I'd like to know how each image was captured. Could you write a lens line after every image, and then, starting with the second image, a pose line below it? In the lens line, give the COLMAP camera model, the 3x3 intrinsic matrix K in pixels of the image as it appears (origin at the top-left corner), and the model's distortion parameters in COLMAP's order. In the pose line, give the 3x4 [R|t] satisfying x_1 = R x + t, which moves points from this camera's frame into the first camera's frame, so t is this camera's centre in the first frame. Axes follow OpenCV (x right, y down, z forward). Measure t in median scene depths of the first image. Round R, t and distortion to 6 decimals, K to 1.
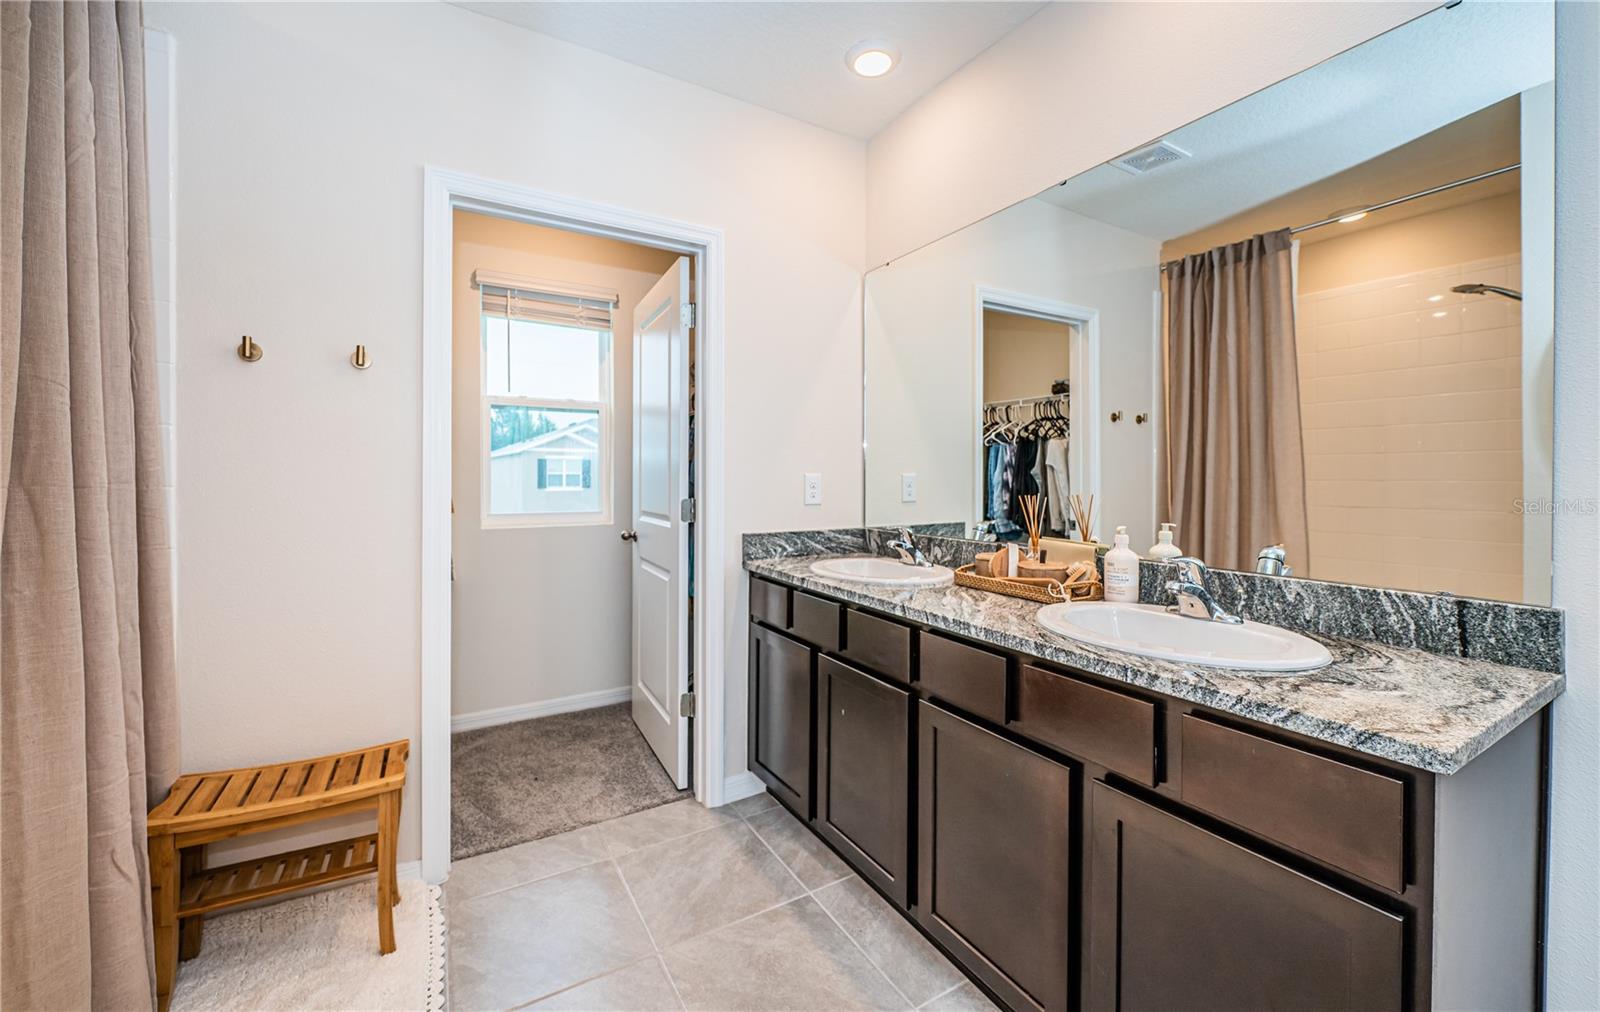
lens RADIAL K [[622.6, 0, 798.1], [0, 622.6, 466.2], [0, 0, 1]] dist [0.001720, -0.000109]
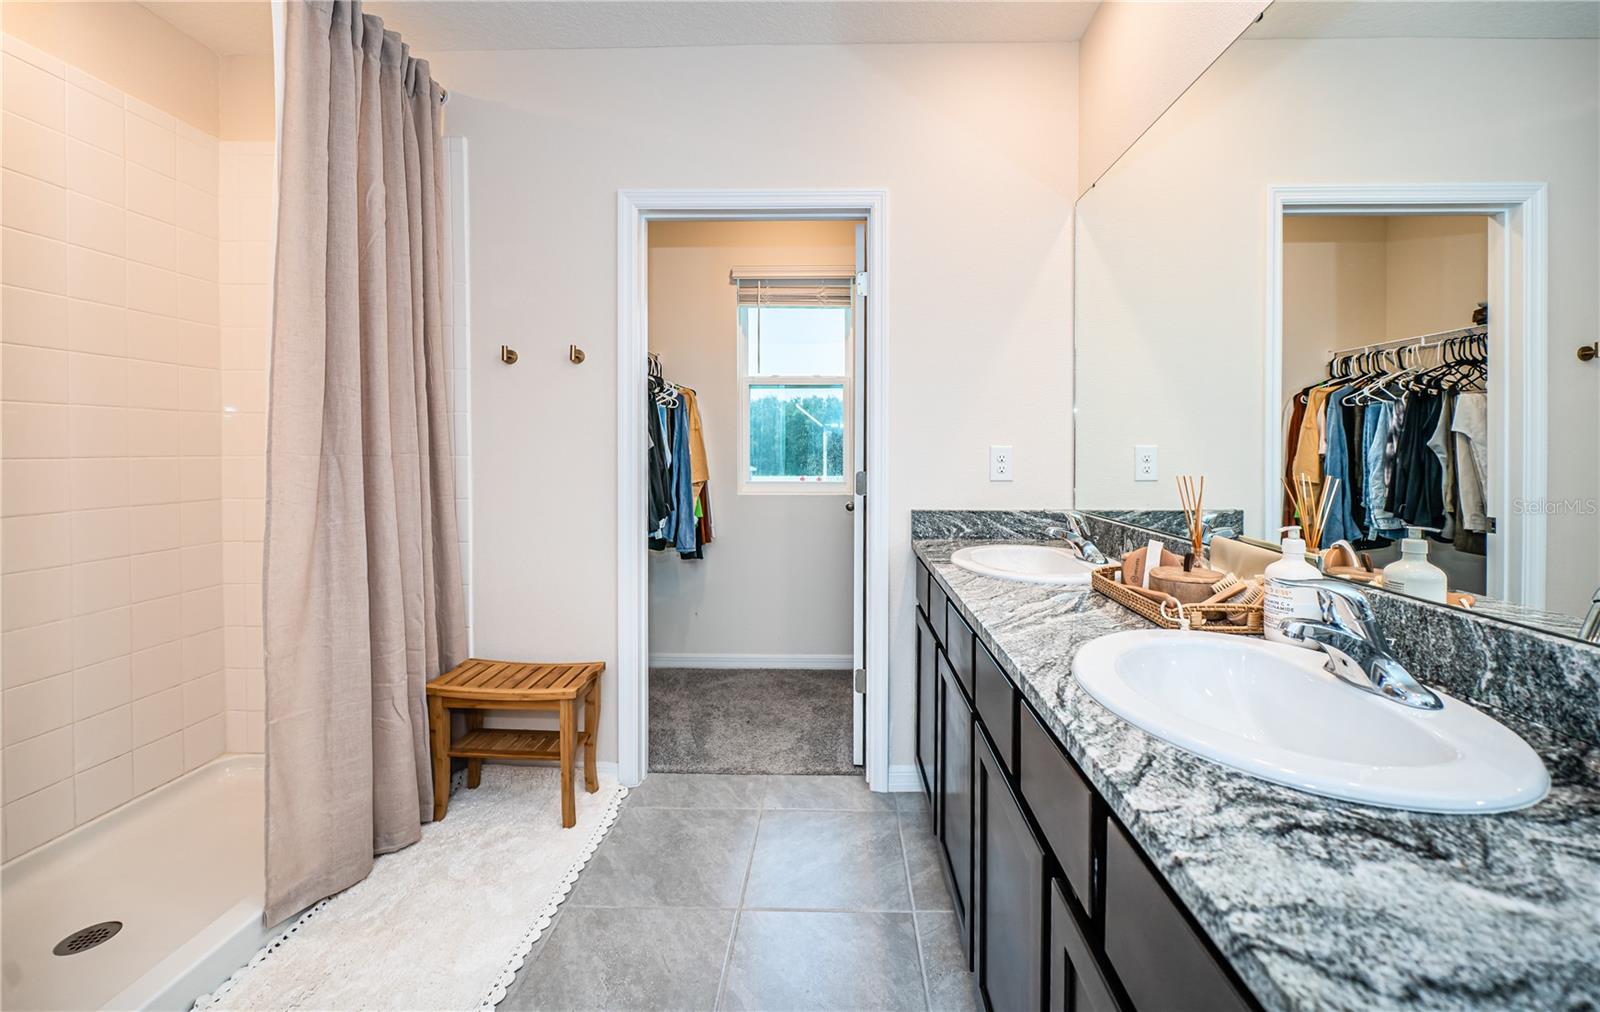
lens RADIAL K [[632.7, 0, 828.5], [0, 632.7, 446.3], [0, 0, 1]] dist [0.002871, -0.000283]
pose [[0.854928, -0.001278, -0.518745, 0.306783], [0.007554, 0.999922, 0.009986, 0.002494], [0.518691, -0.012456, 0.854871, 0.128484]]
